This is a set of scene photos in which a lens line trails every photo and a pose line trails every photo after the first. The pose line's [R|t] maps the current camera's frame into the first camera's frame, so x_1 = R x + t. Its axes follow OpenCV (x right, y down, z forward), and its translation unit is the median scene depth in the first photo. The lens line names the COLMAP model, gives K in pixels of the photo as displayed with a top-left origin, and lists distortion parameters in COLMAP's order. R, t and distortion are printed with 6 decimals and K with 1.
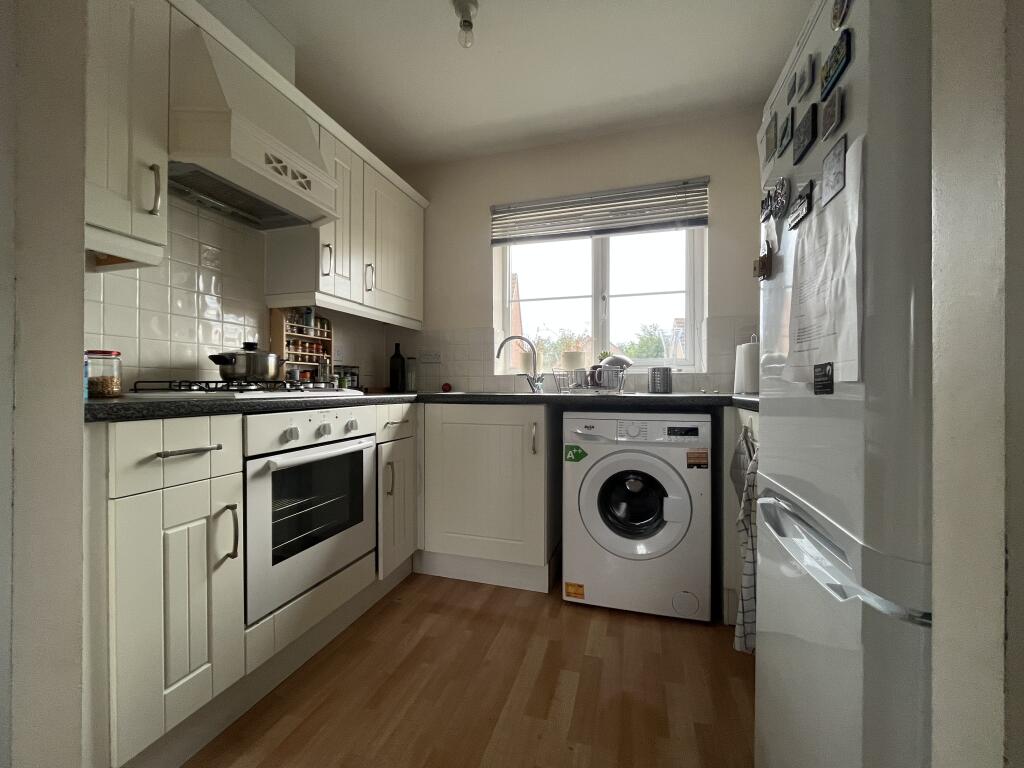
lens RADIAL K [[417.2, 0, 510.2], [0, 417.2, 384.9], [0, 0, 1]] dist [-0.002539, 0.000159]
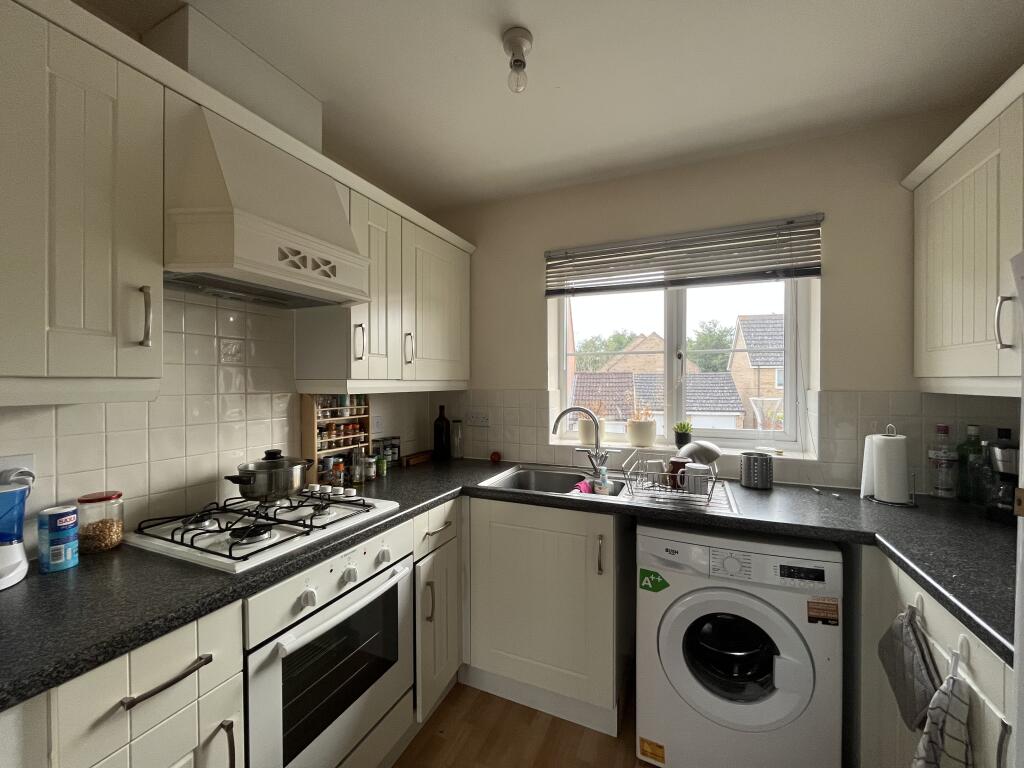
lens RADIAL K [[417.2, 0, 510.2], [0, 417.2, 384.9], [0, 0, 1]] dist [-0.002539, 0.000159]
pose [[0.992906, -0.000975, -0.118896, -0.022396], [0.002037, 0.999959, 0.008809, -0.226927], [0.118883, -0.008989, 0.992868, 0.175371]]
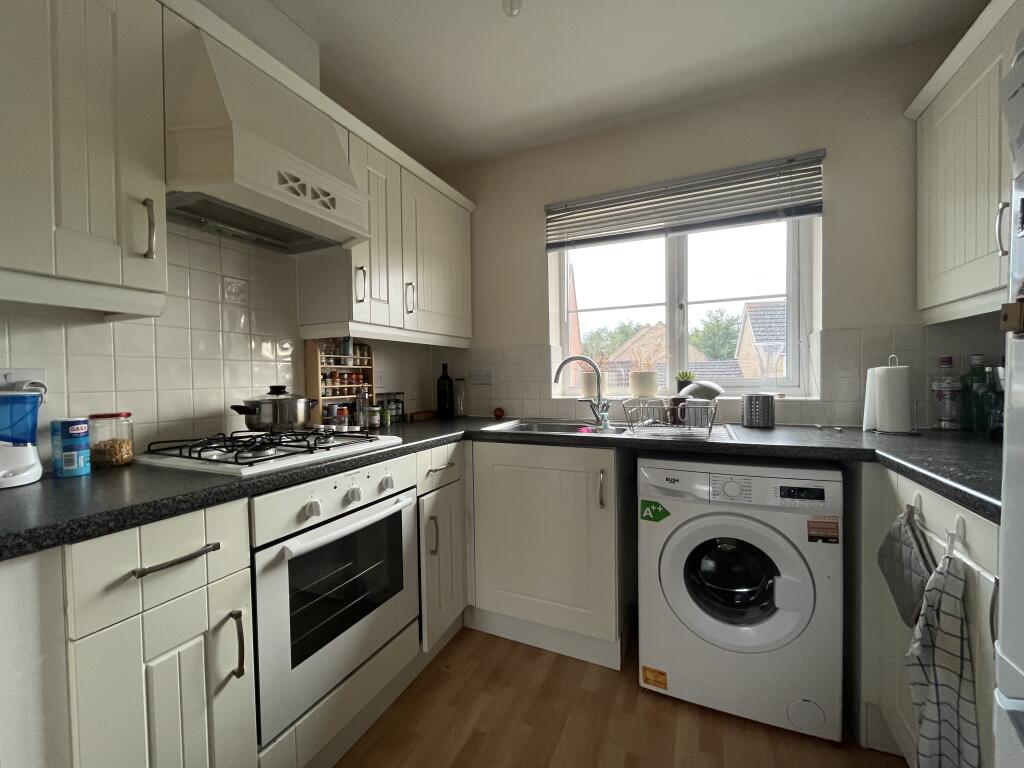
lens RADIAL K [[417.2, 0, 510.2], [0, 417.2, 384.9], [0, 0, 1]] dist [-0.002539, 0.000159]
pose [[0.990951, -0.012775, -0.133614, -0.010236], [0.015836, 0.999635, 0.021874, -0.105801], [0.133286, -0.023792, 0.990792, 0.168010]]
